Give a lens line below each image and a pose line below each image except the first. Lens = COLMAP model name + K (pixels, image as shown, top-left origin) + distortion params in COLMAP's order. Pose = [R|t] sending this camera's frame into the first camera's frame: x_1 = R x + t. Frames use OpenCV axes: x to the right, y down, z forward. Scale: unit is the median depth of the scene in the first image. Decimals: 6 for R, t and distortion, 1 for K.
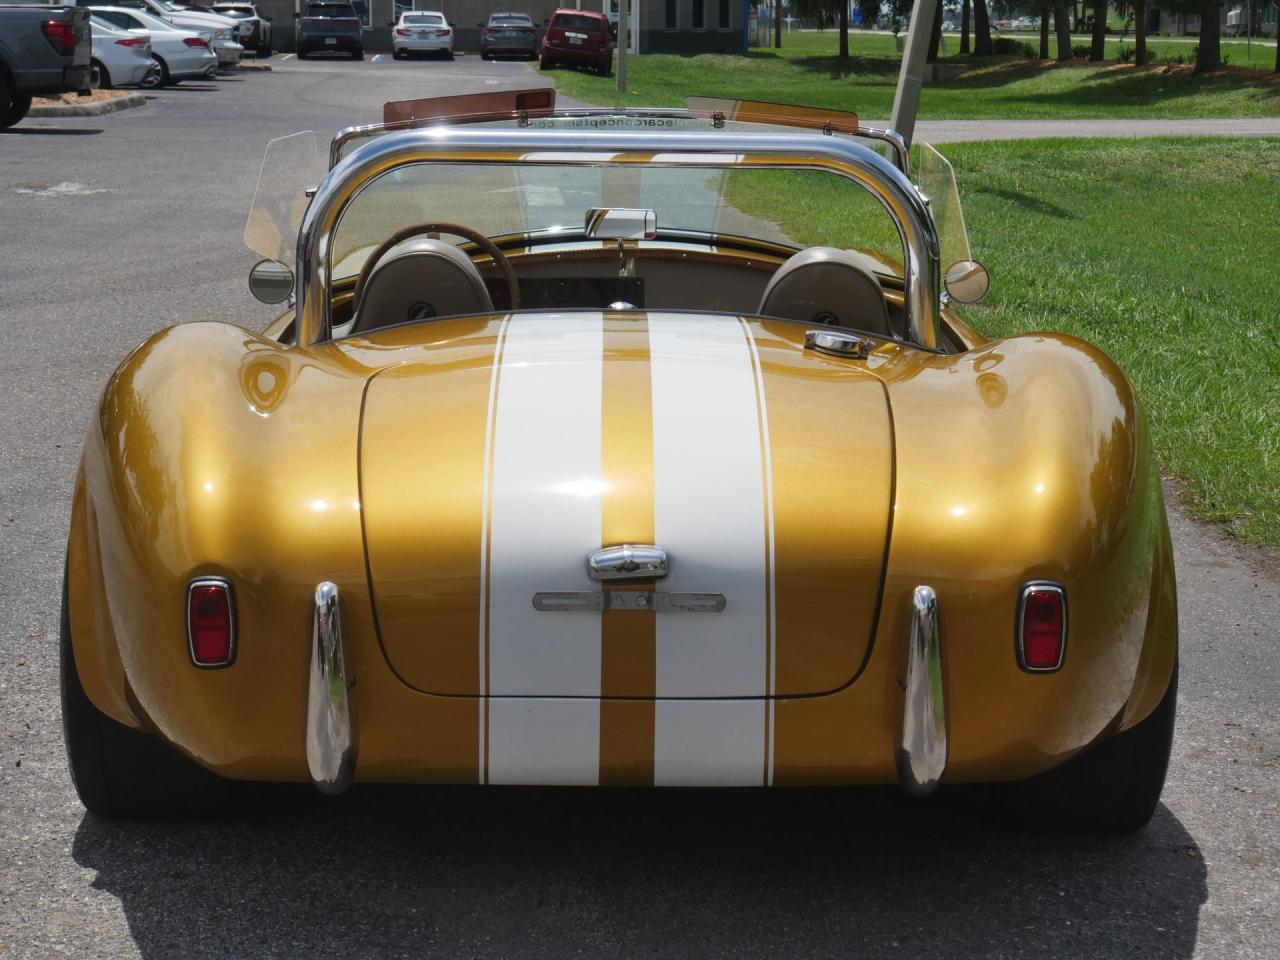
lens RADIAL K [[2759.2, 0, 638.3], [0, 2759.2, 475.2], [0, 0, 1]] dist [0.062980, 0.393525]
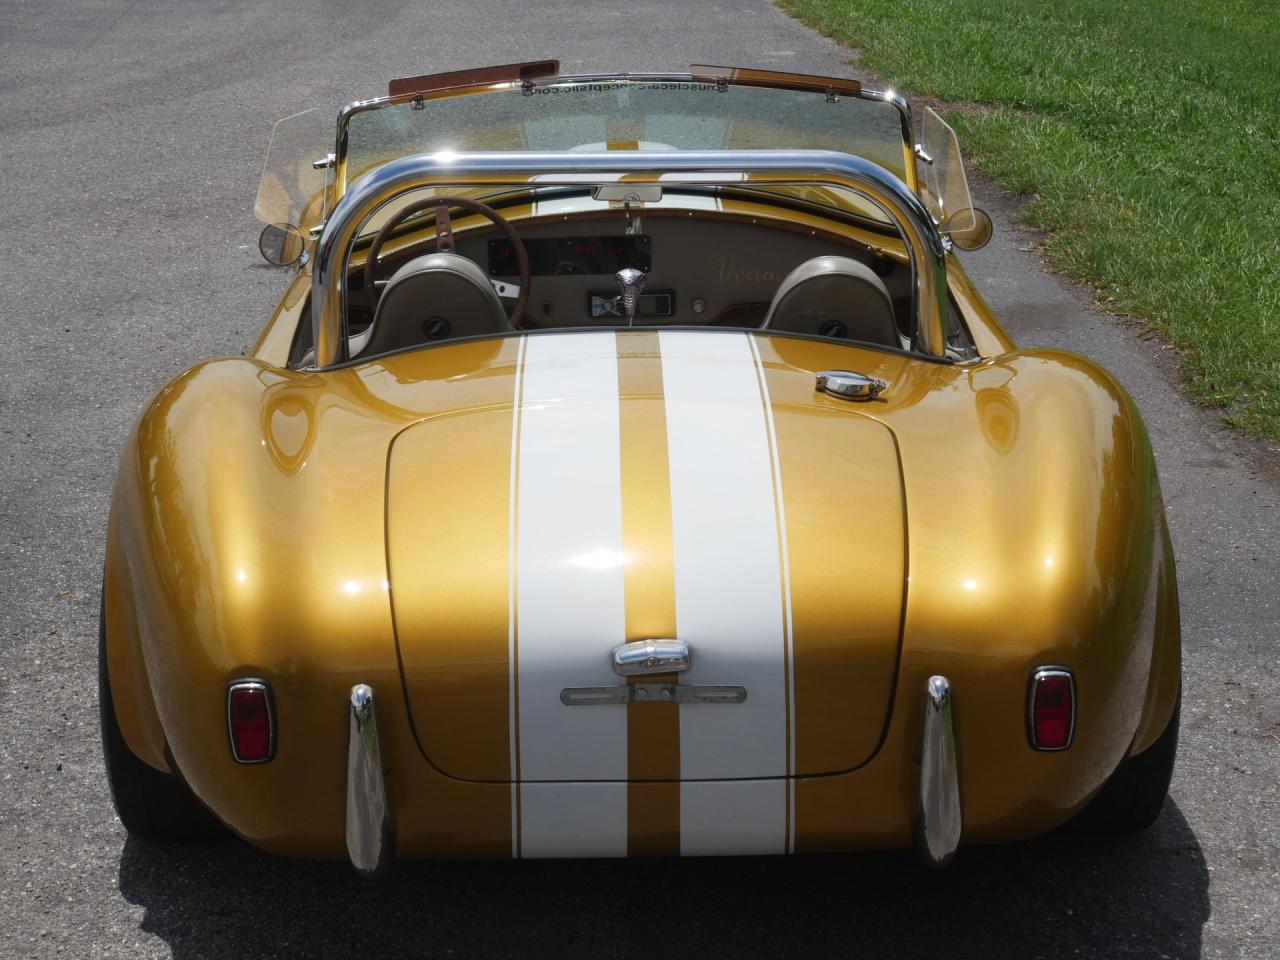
lens RADIAL K [[2759.2, 0, 638.3], [0, 2759.2, 475.2], [0, 0, 1]] dist [0.062980, 0.393525]
pose [[0.999763, -0.021780, 0.000654, -0.006937], [0.021577, 0.993741, 0.109606, -0.132264], [-0.003037, -0.109566, 0.993975, -0.019232]]
